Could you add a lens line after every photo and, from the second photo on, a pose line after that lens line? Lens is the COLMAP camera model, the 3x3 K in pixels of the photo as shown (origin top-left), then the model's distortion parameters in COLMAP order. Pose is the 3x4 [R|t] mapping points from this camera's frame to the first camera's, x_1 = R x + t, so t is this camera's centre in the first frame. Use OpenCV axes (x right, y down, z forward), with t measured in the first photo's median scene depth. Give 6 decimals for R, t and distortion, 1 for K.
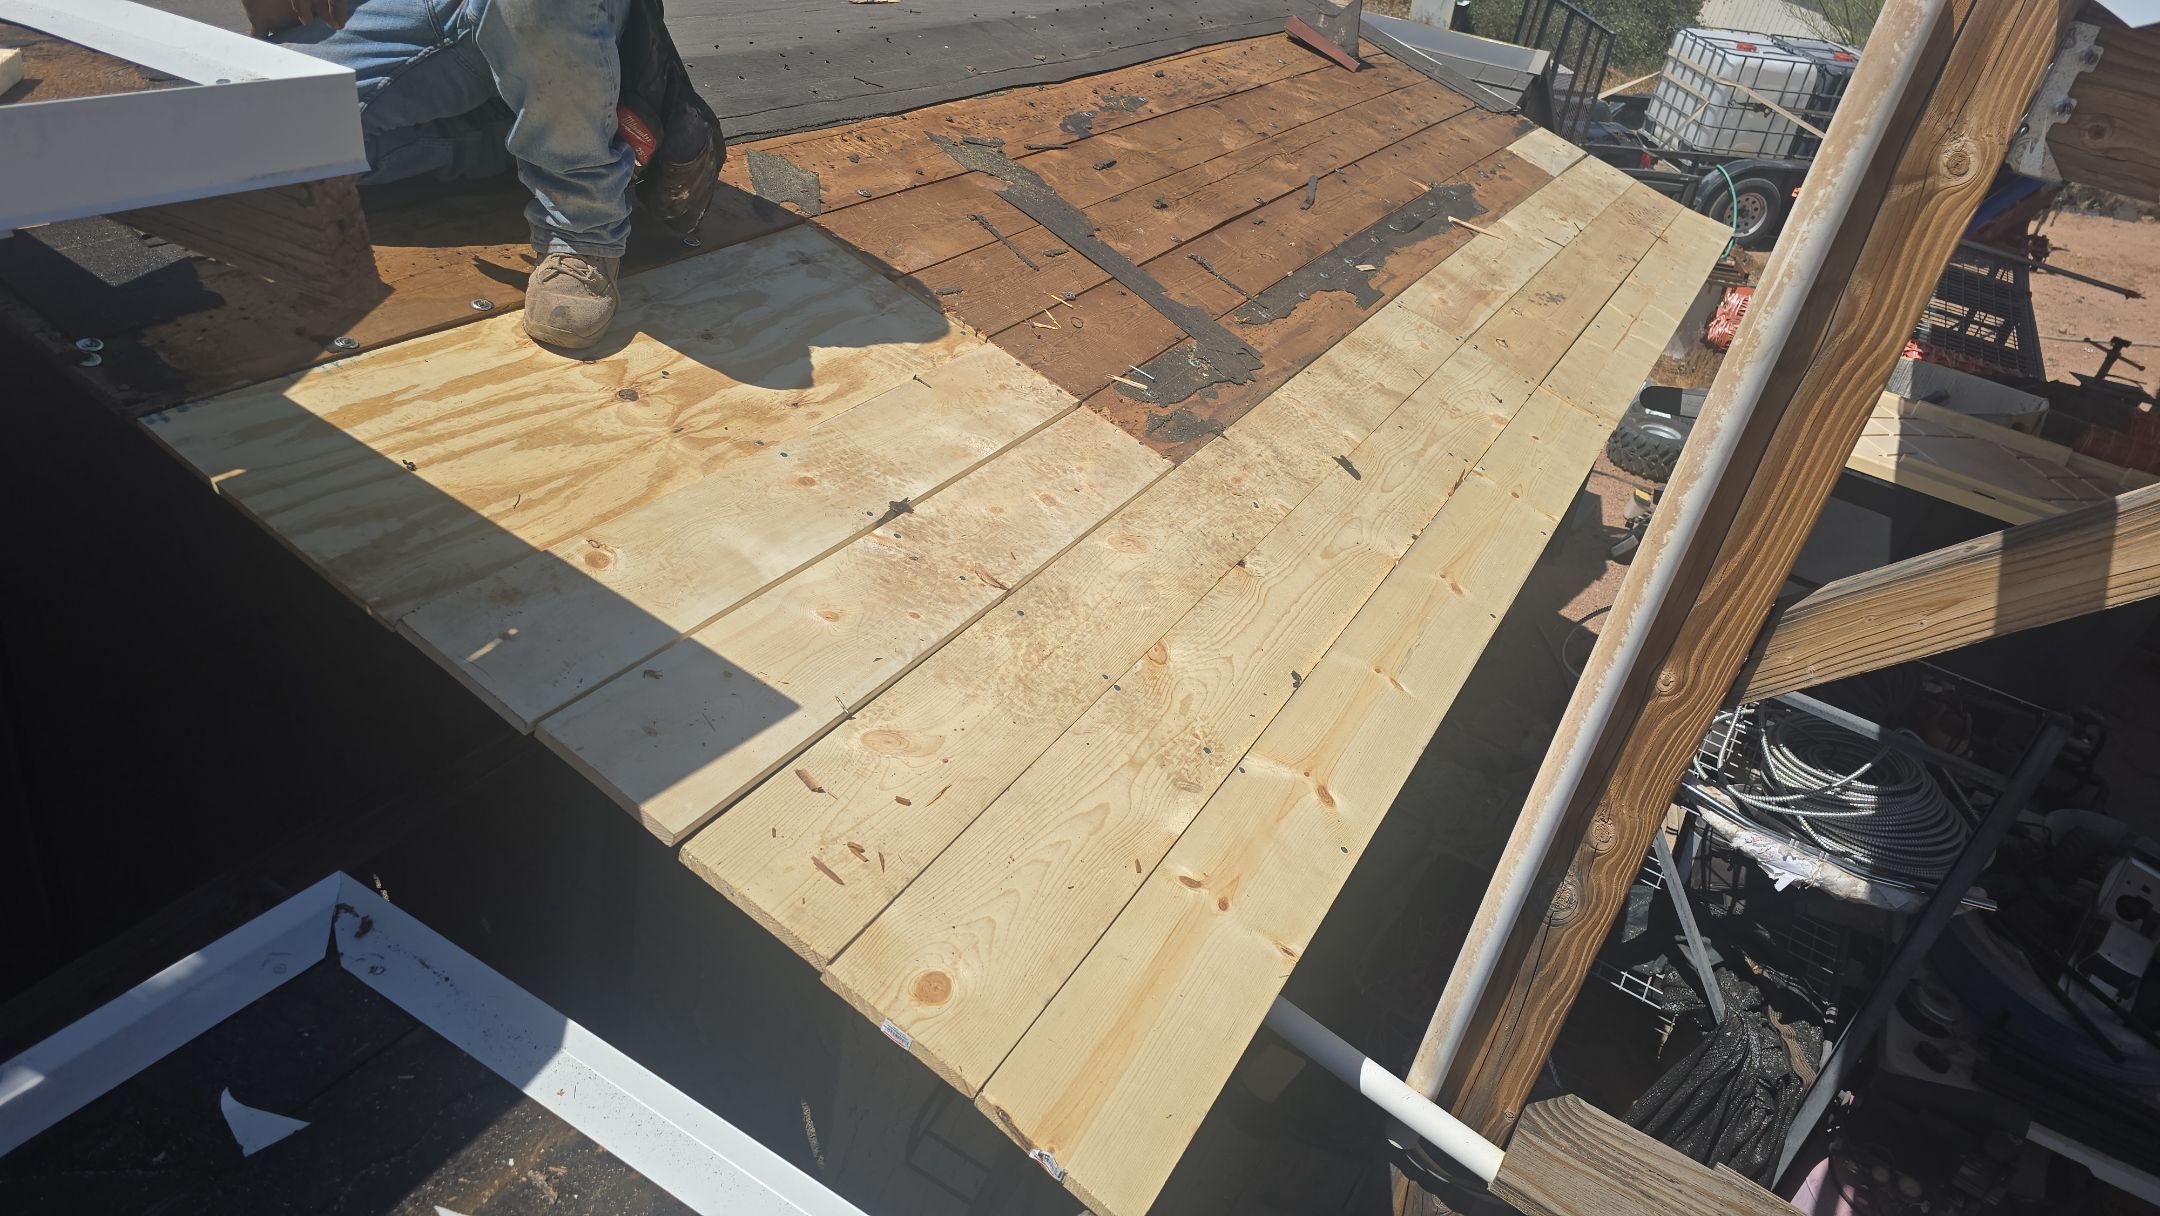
lens RADIAL K [[1448.8, 0, 1080.0], [0, 1448.8, 608.0], [0, 0, 1]] dist [0.061174, -0.063544]
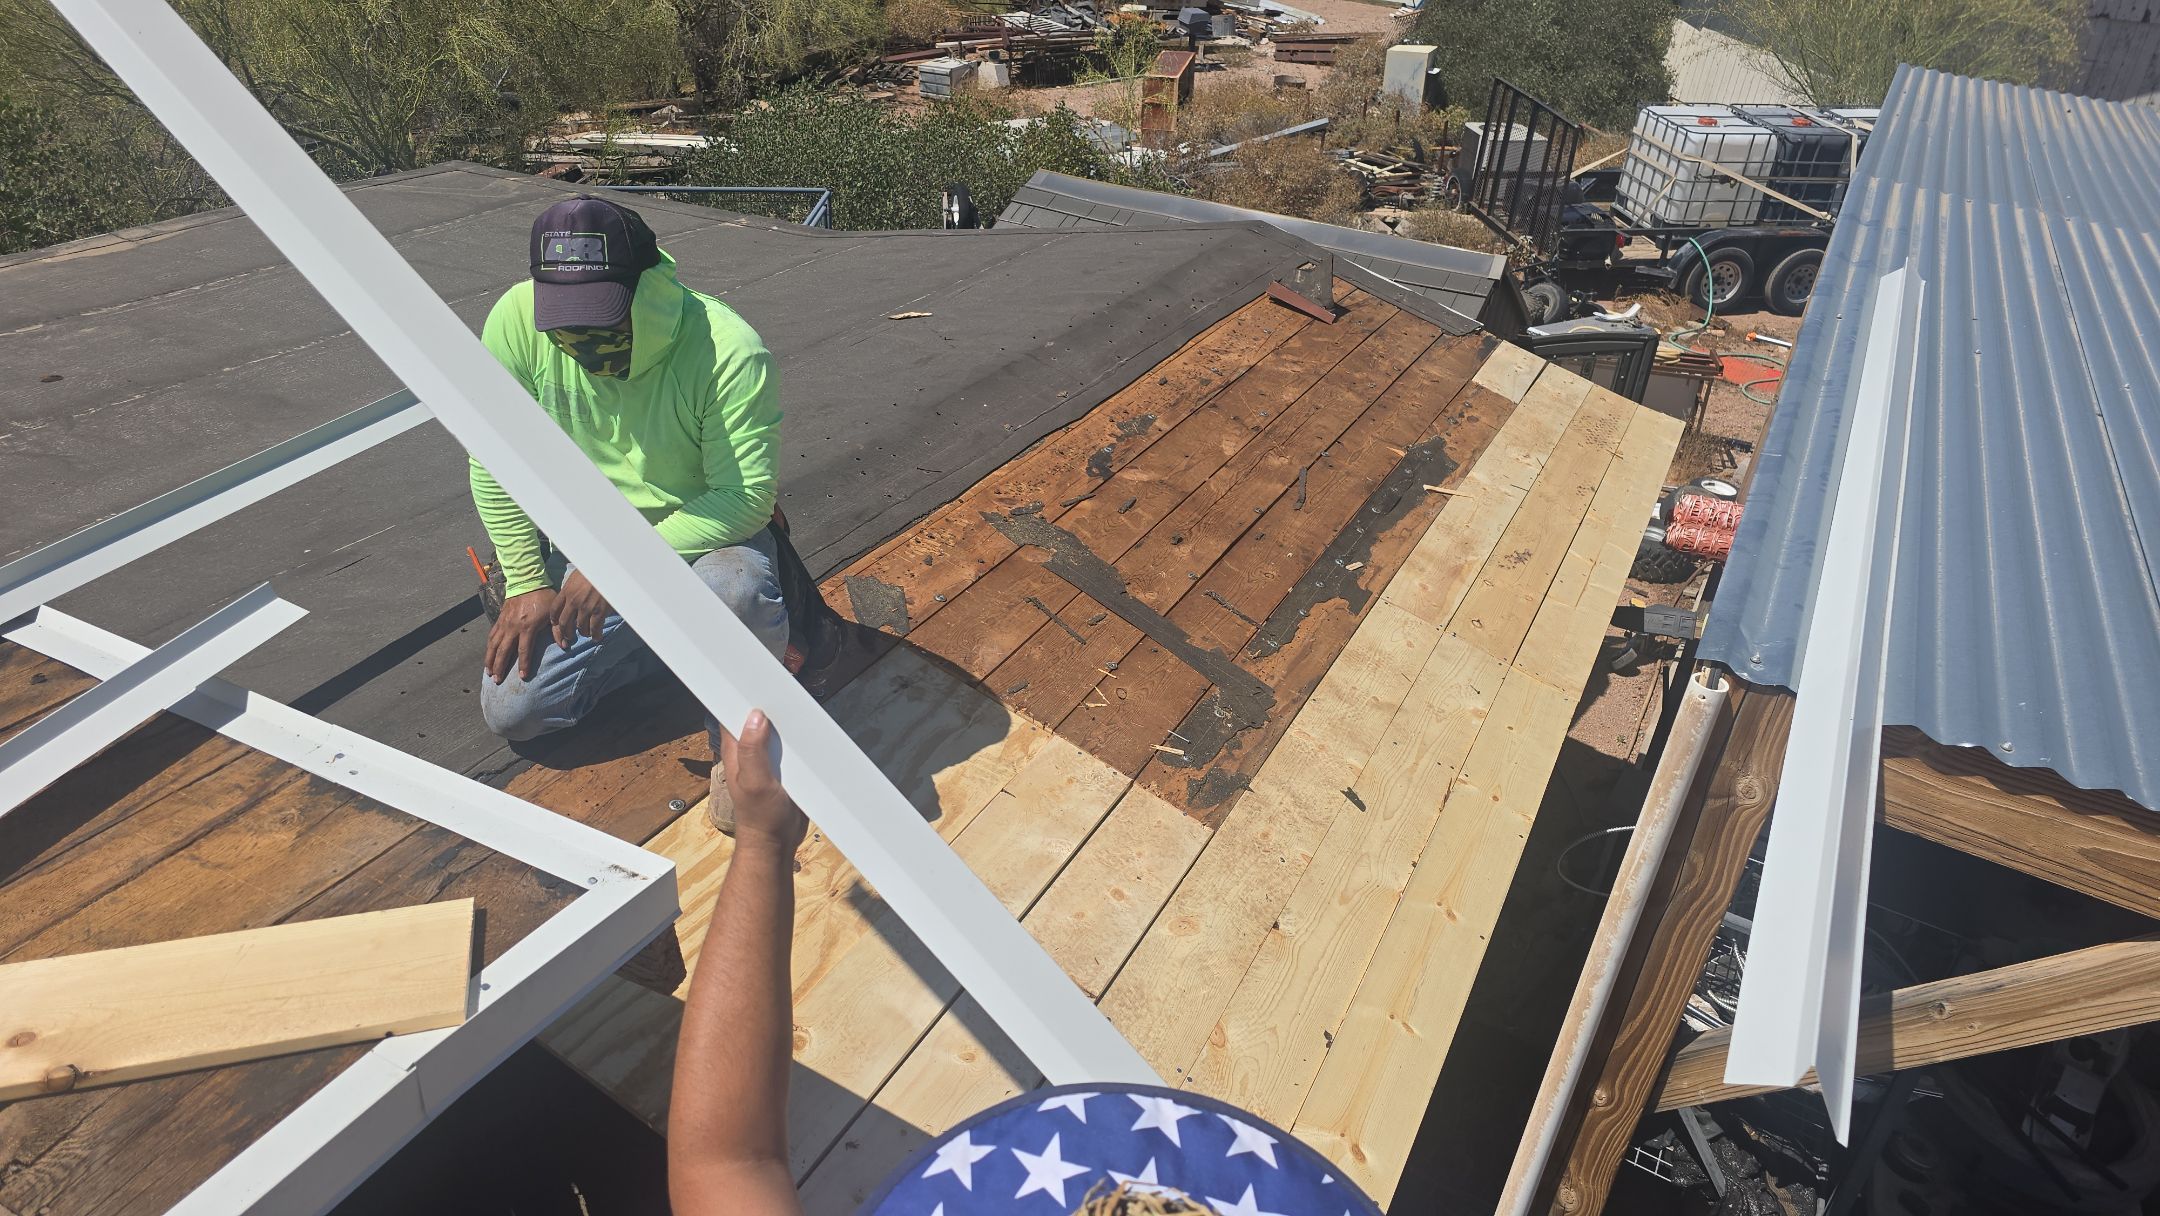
lens RADIAL K [[1454.4, 0, 1073.8], [0, 1454.4, 596.4], [0, 0, 1]] dist [0.068453, -0.065178]
pose [[0.995924, -0.087292, -0.022696, -0.006272], [0.086842, 0.996019, -0.020105, -0.222650], [0.024361, 0.018052, 0.999540, -0.199424]]
